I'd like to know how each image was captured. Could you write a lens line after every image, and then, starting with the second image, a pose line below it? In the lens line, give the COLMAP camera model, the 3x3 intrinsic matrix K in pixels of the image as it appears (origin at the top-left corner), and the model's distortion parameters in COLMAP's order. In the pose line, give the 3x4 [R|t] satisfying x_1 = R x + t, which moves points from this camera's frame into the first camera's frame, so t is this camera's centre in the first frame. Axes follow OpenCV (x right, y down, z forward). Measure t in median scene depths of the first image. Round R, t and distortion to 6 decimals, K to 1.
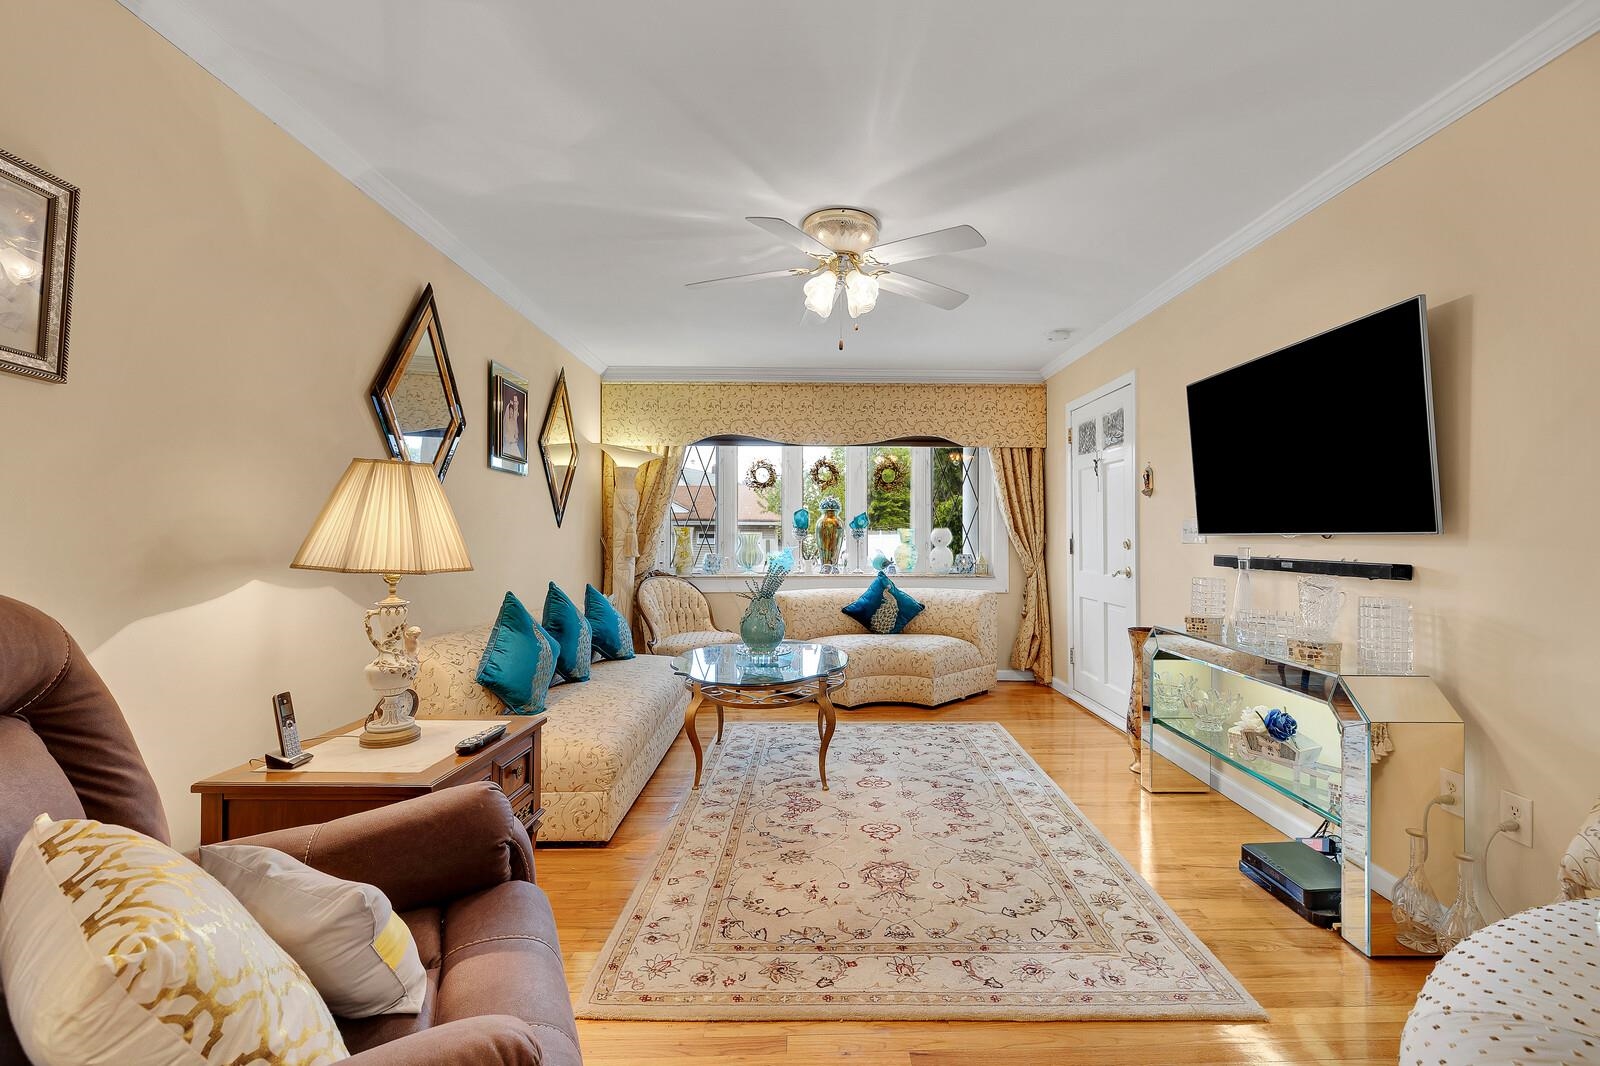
lens RADIAL K [[681.4, 0, 811.5], [0, 681.4, 555.7], [0, 0, 1]] dist [0.000986, -0.000606]
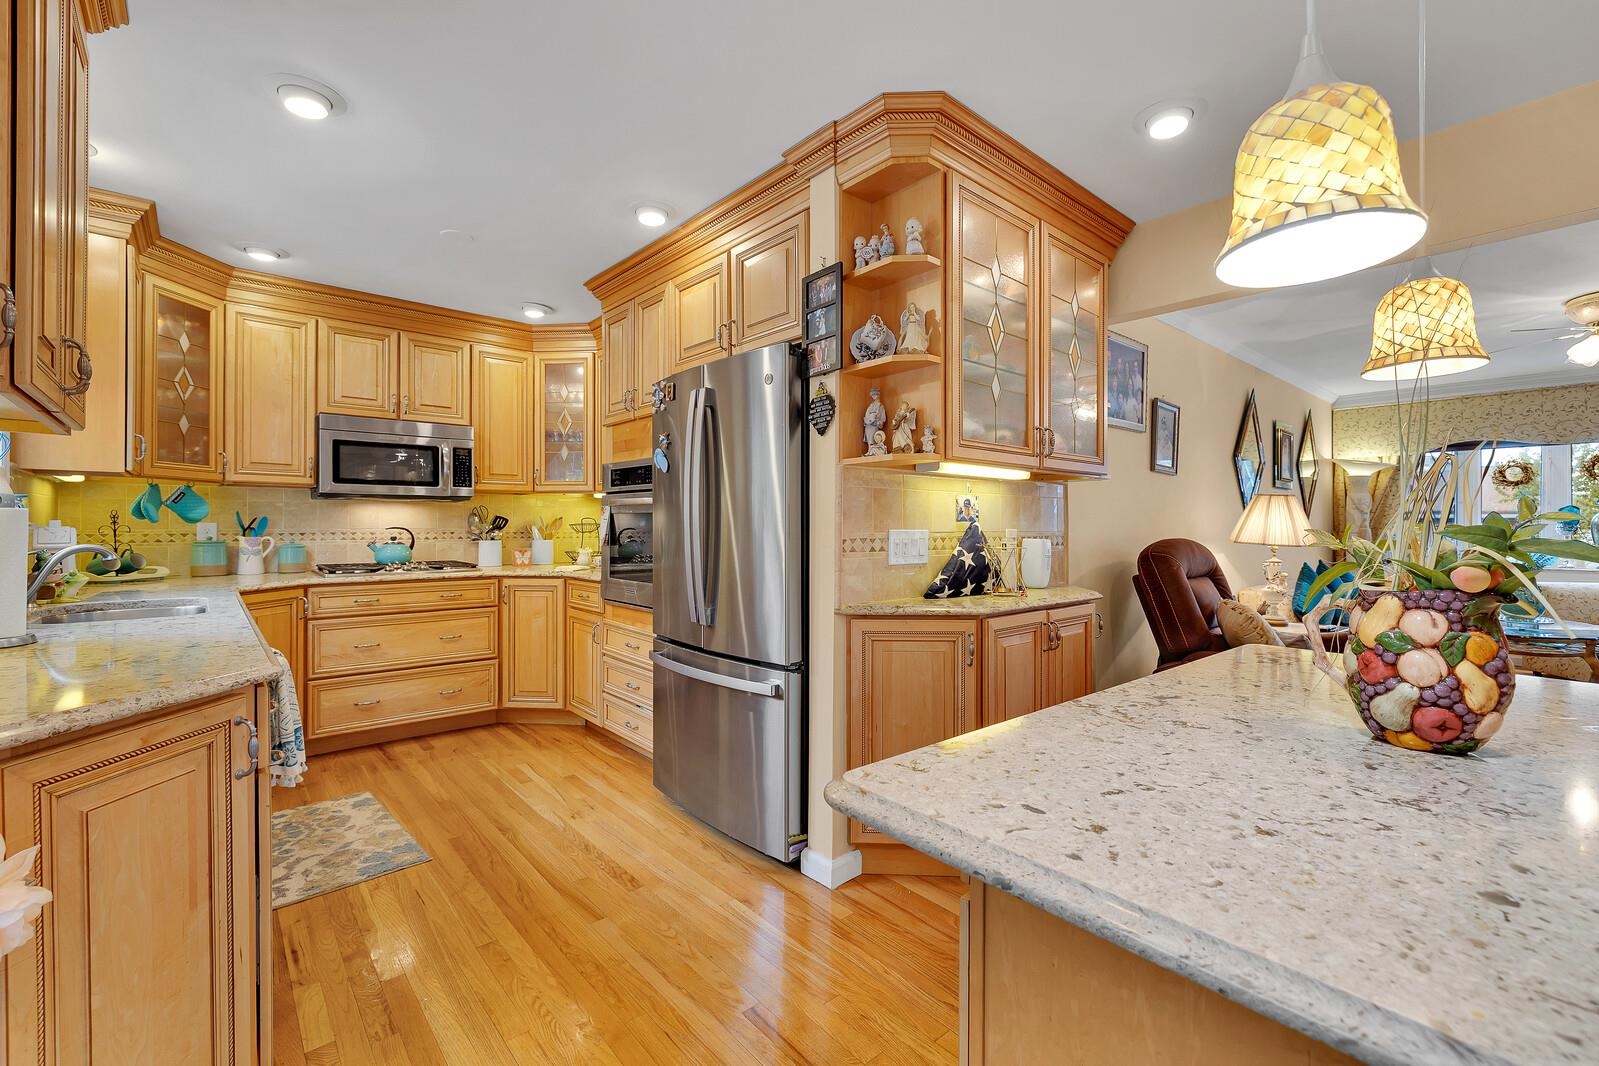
lens RADIAL K [[681.0, 0, 786.8], [0, 681.0, 526.6], [0, 0, 1]] dist [0.000986, -0.000606]
pose [[0.642978, 0.005652, -0.765864, 0.023797], [-0.027707, 0.999490, -0.015885, 0.023305], [0.765383, 0.031434, 0.642807, -0.976342]]
